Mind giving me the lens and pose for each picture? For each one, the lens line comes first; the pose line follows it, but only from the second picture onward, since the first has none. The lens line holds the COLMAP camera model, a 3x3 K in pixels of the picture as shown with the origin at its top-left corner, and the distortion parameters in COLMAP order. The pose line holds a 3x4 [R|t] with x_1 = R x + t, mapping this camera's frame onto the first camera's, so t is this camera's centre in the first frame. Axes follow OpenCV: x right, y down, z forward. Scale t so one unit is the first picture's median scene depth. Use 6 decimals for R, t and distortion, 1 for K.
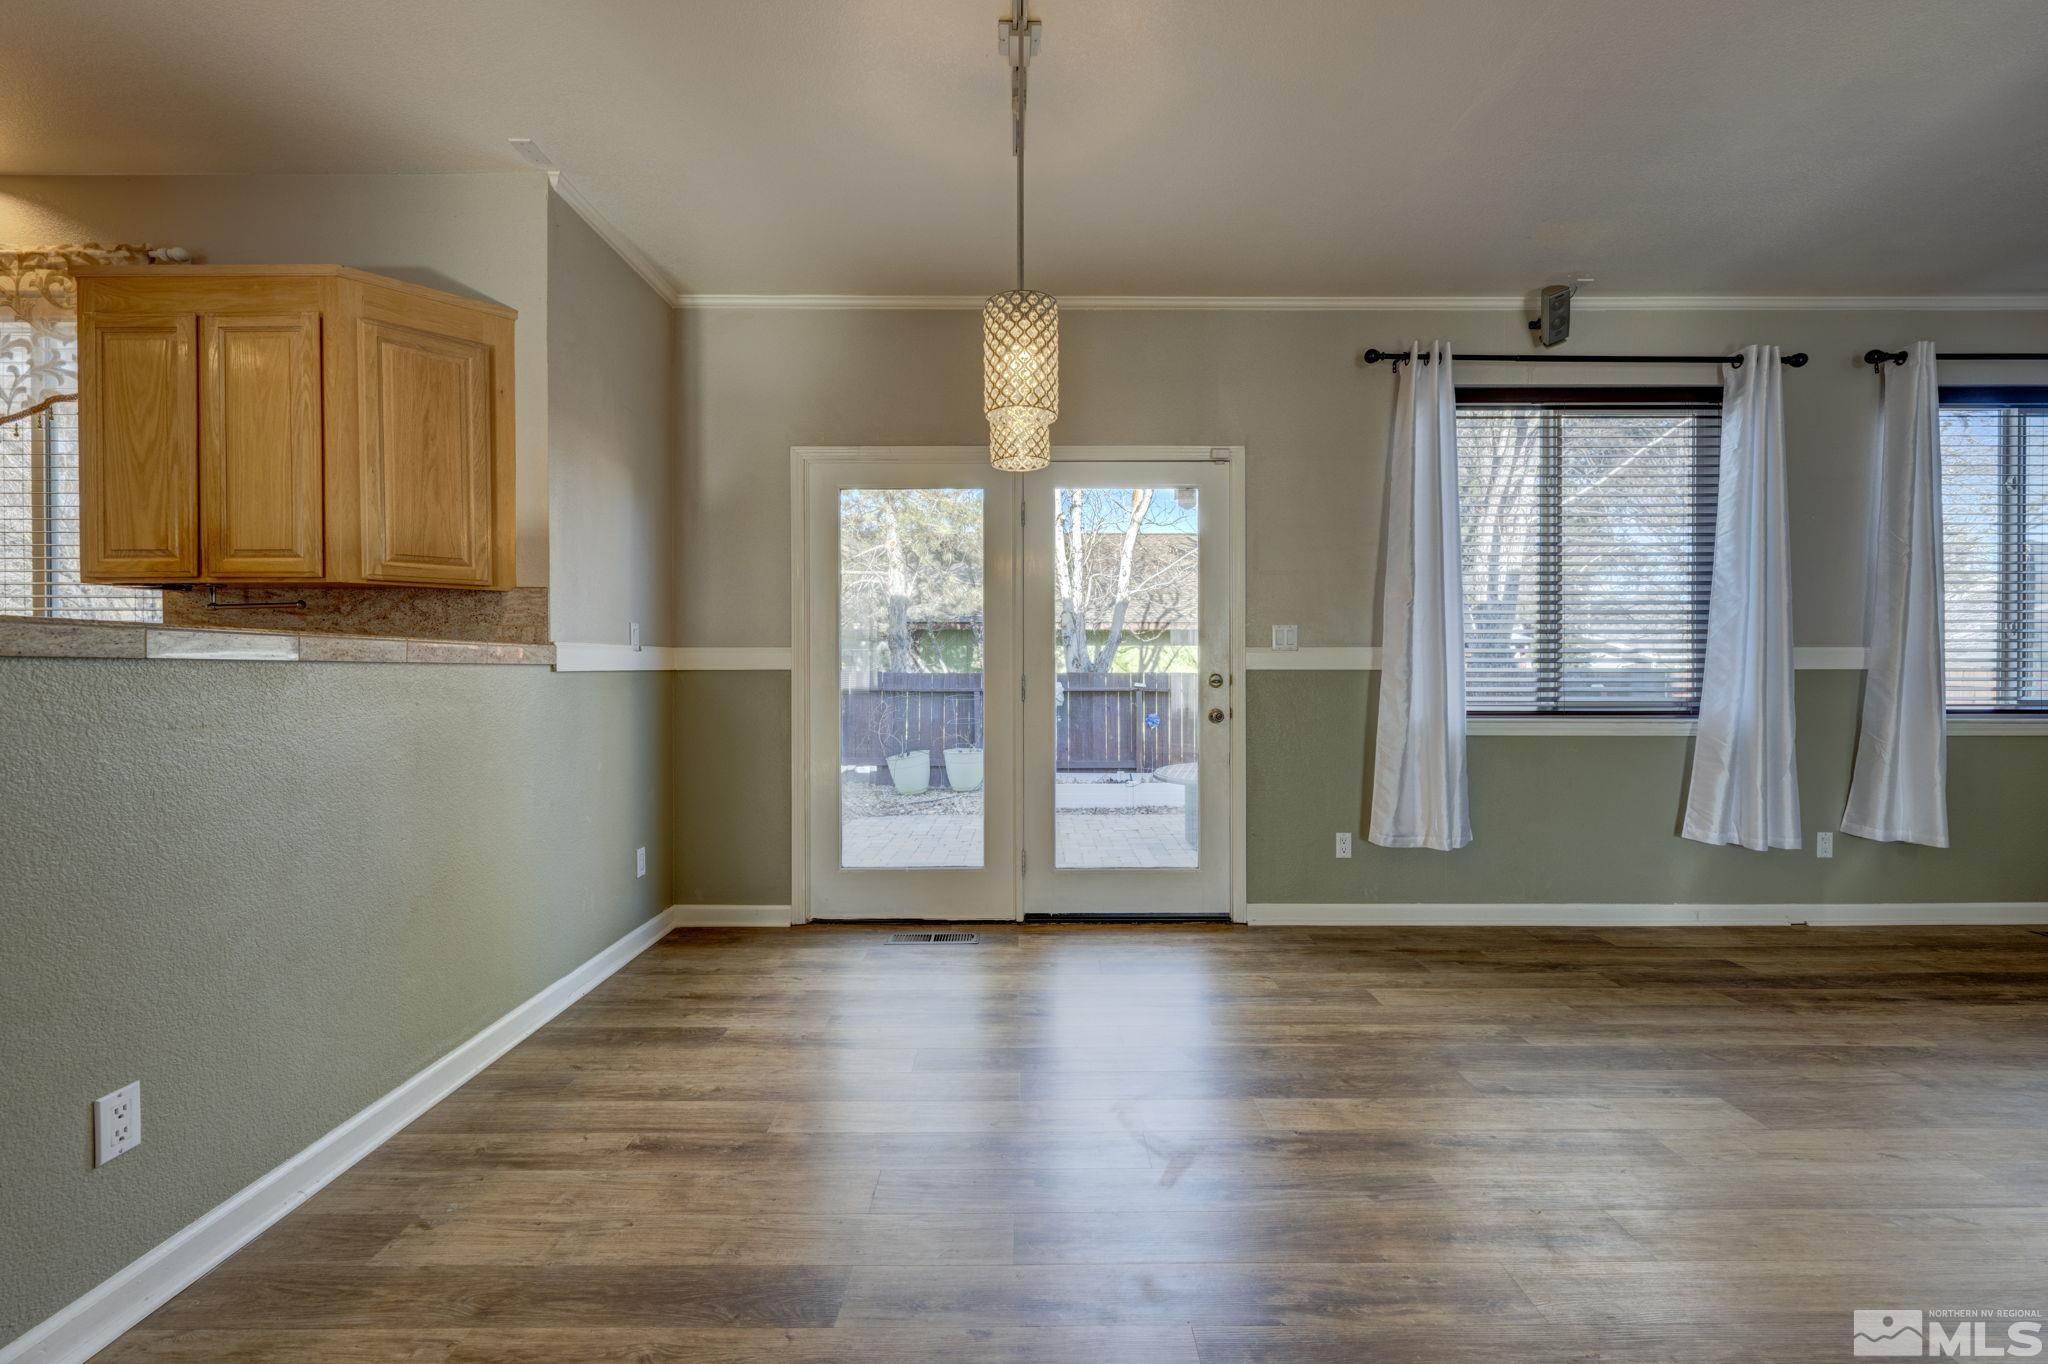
lens RADIAL K [[835.9, 0, 1038.6], [0, 835.9, 671.6], [0, 0, 1]] dist [0.000039, 0.000112]
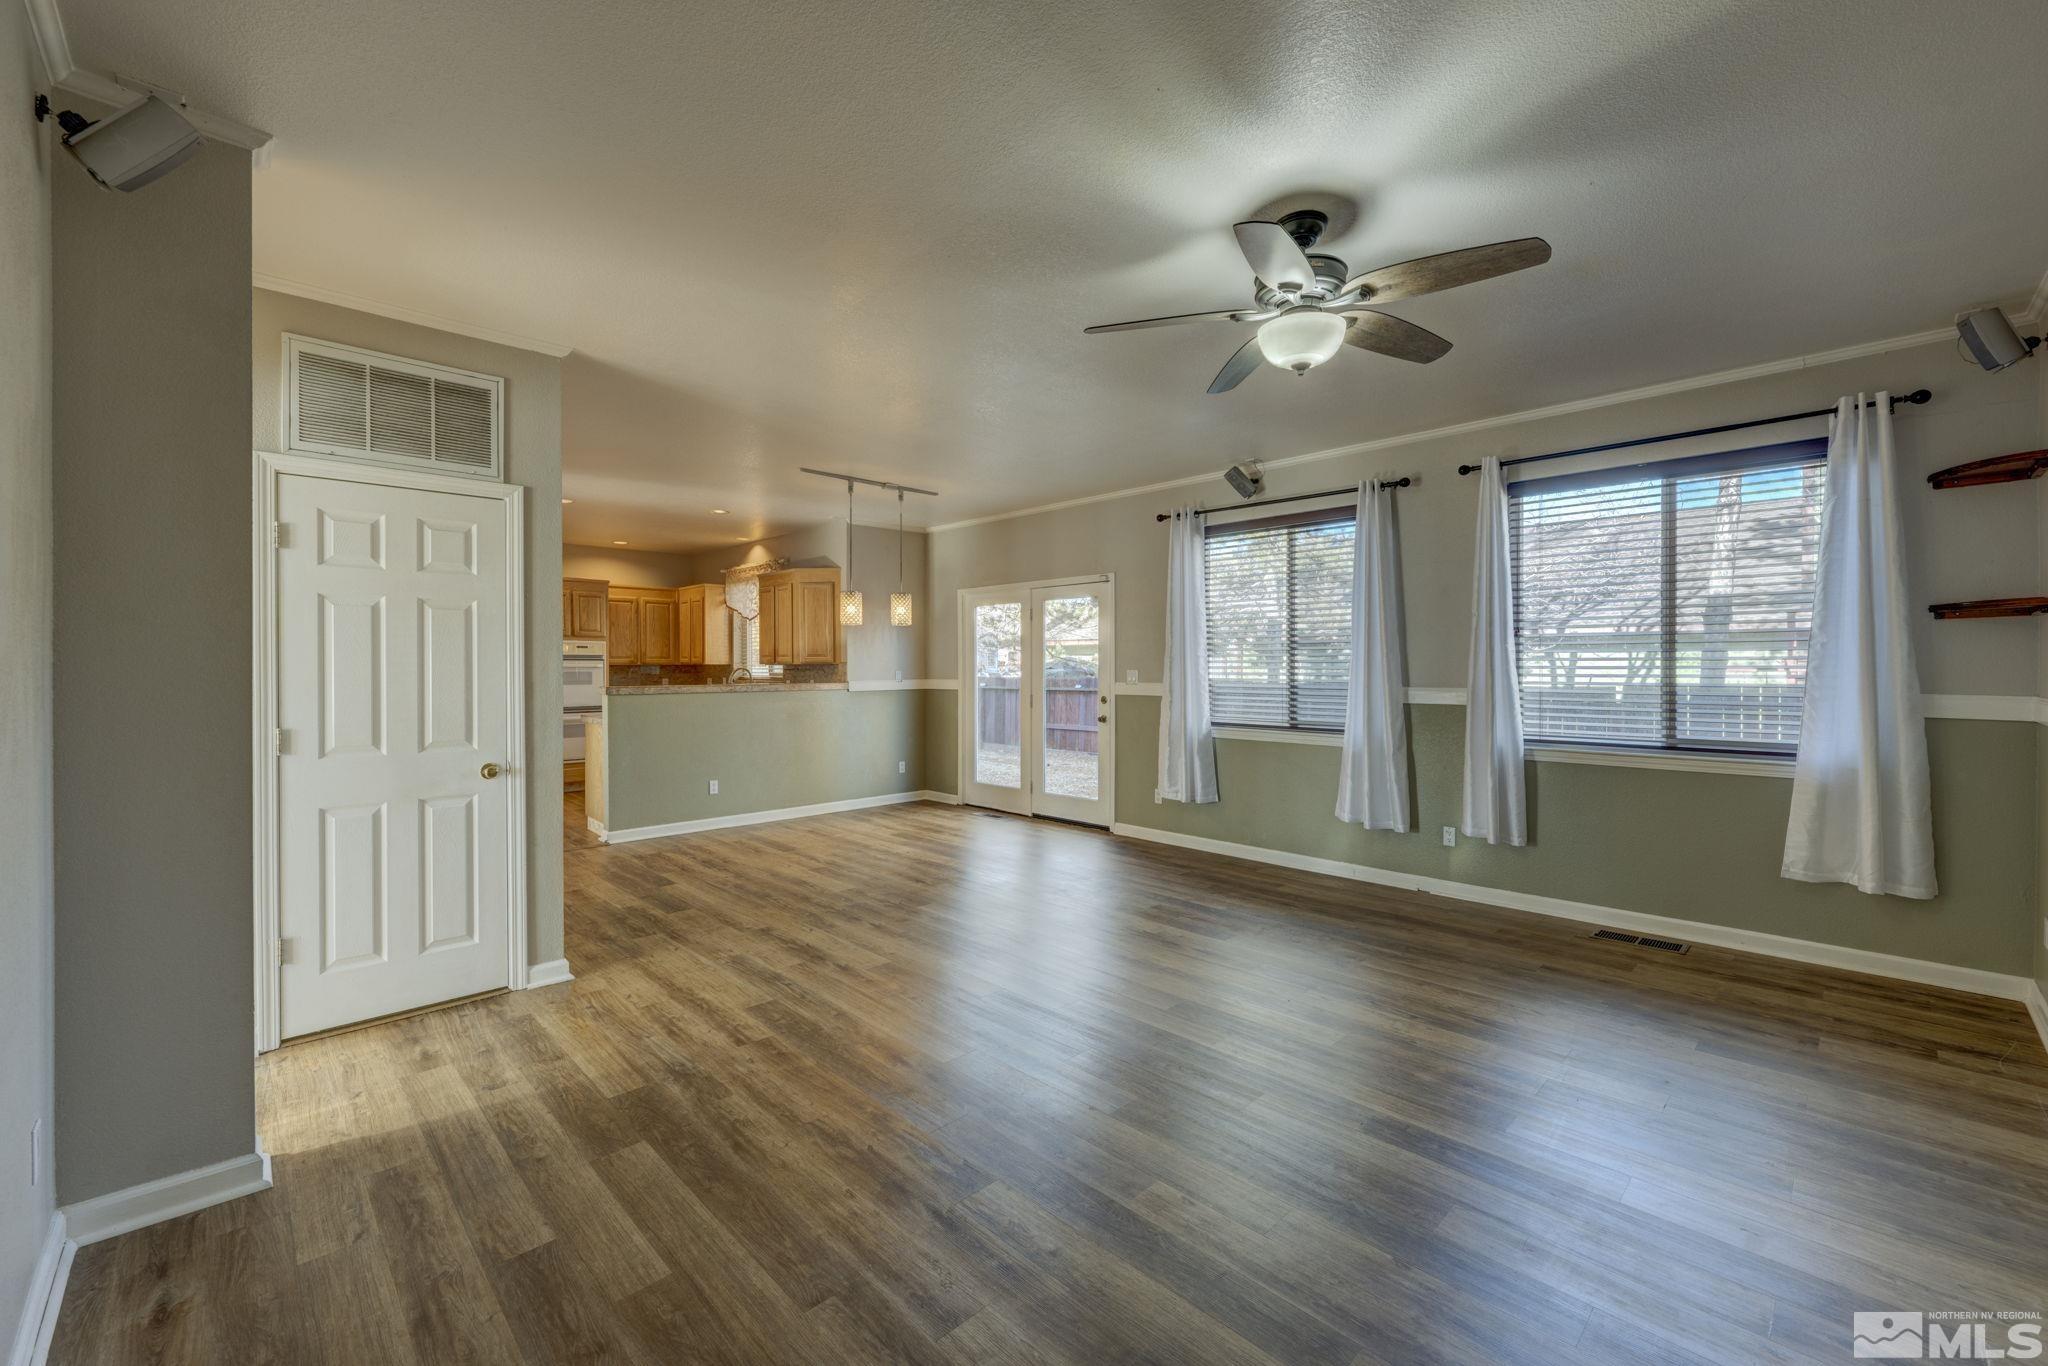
lens RADIAL K [[835.9, 0, 1013.2], [0, 835.9, 670.2], [0, 0, 1]] dist [0.000039, 0.000112]
pose [[0.684733, 0.002502, -0.728790, 1.442117], [0.001684, 0.999986, 0.005016, -0.066126], [0.728792, -0.004662, 0.684719, -0.421146]]
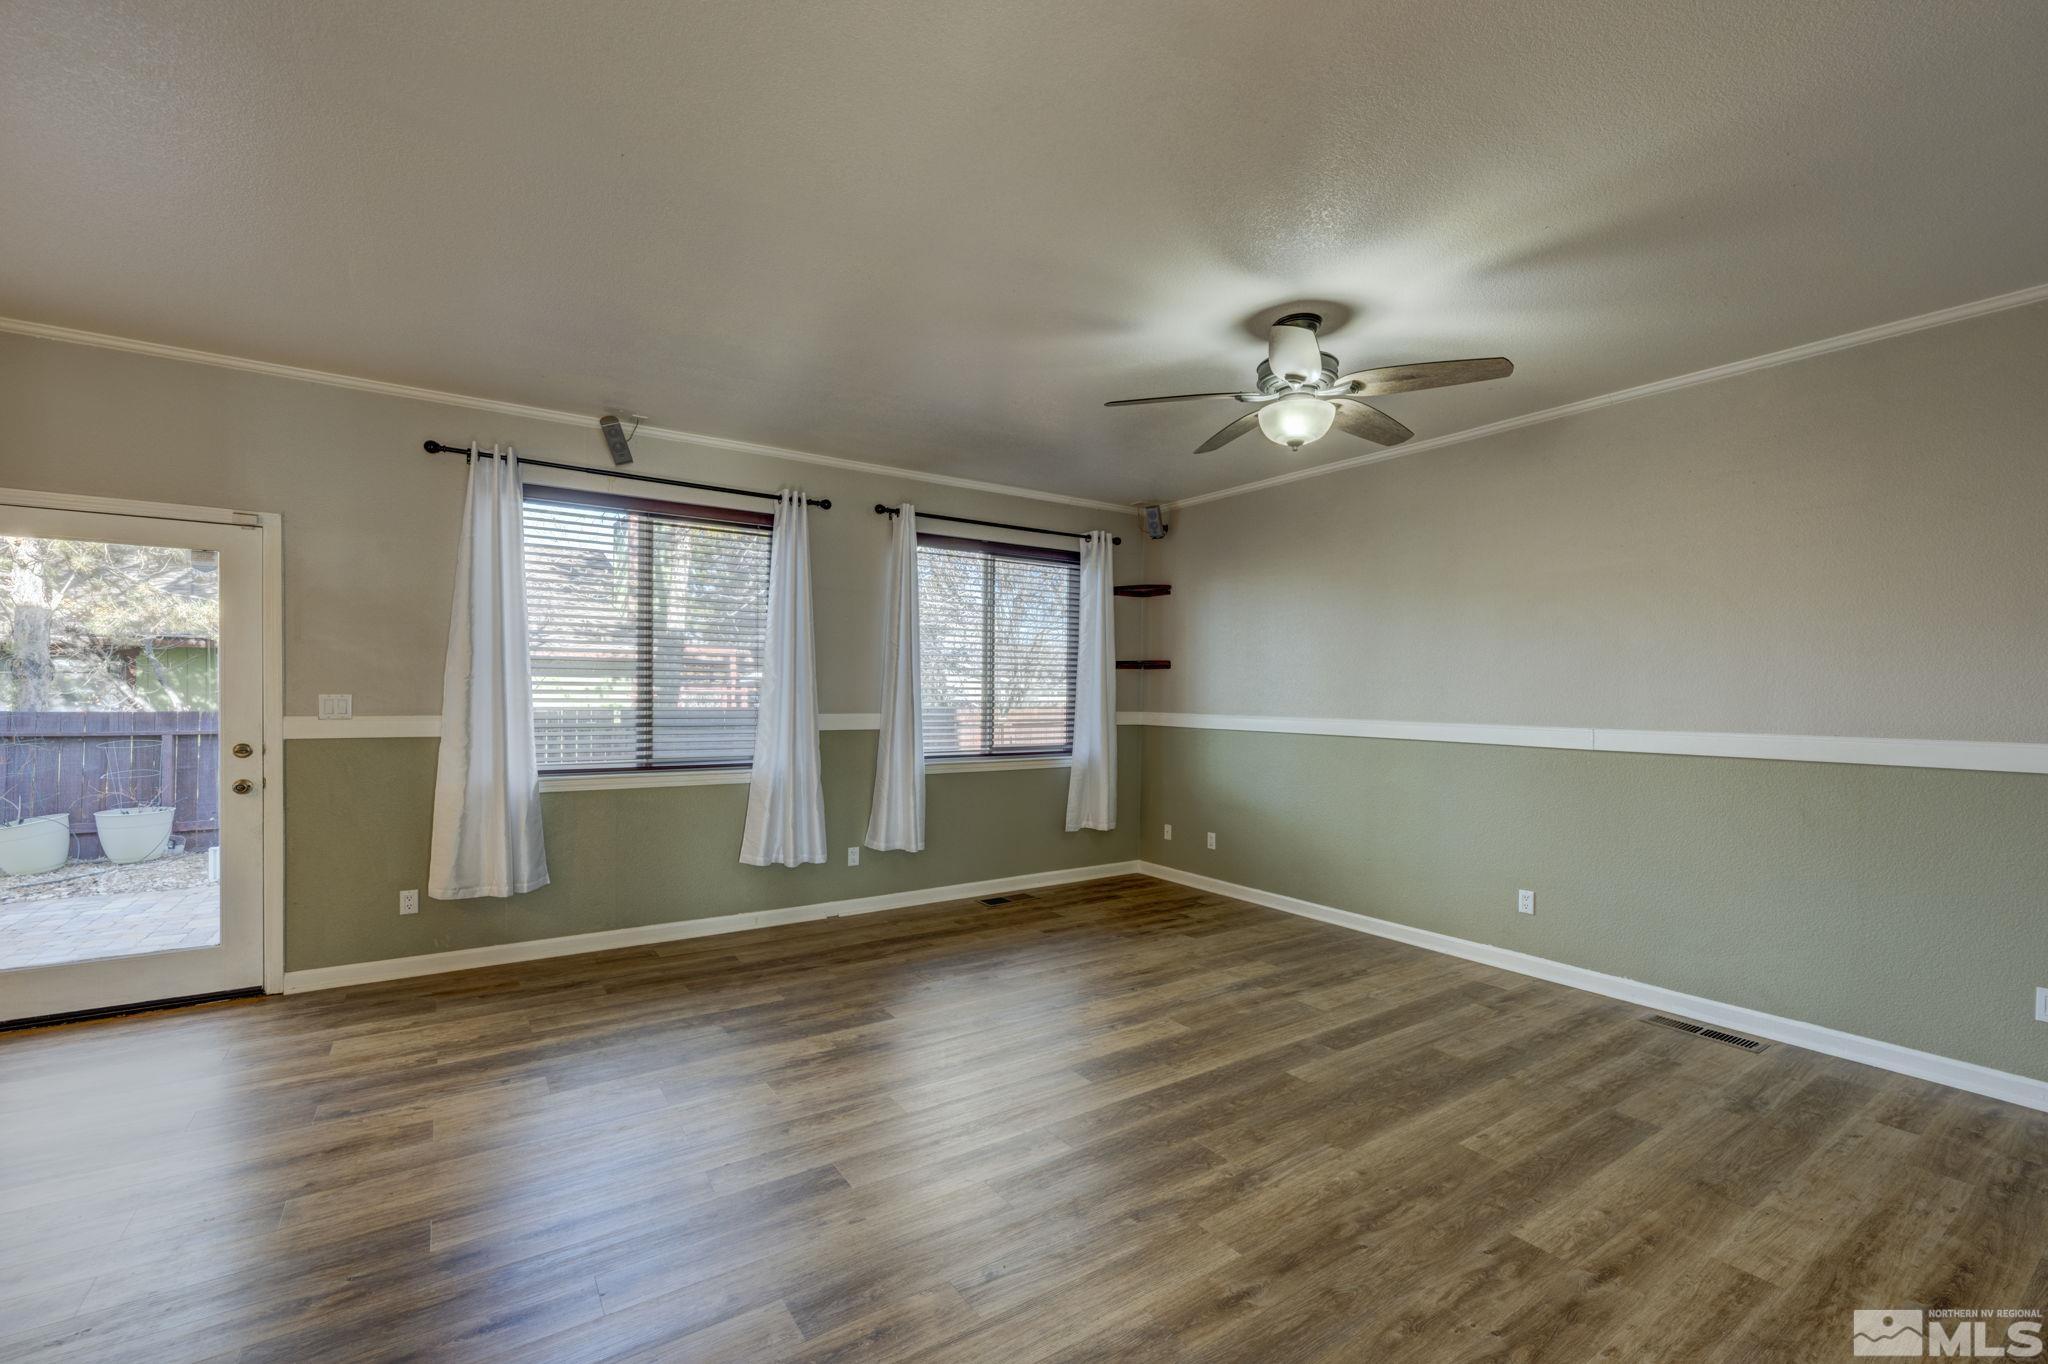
lens RADIAL K [[835.9, 0, 1029.2], [0, 835.9, 701.8], [0, 0, 1]] dist [0.000039, 0.000112]
pose [[0.837218, 0.003845, 0.546855, 0.448257], [-0.010295, 0.999909, 0.008732, -0.064642], [-0.546772, -0.012940, 0.837182, -0.320923]]
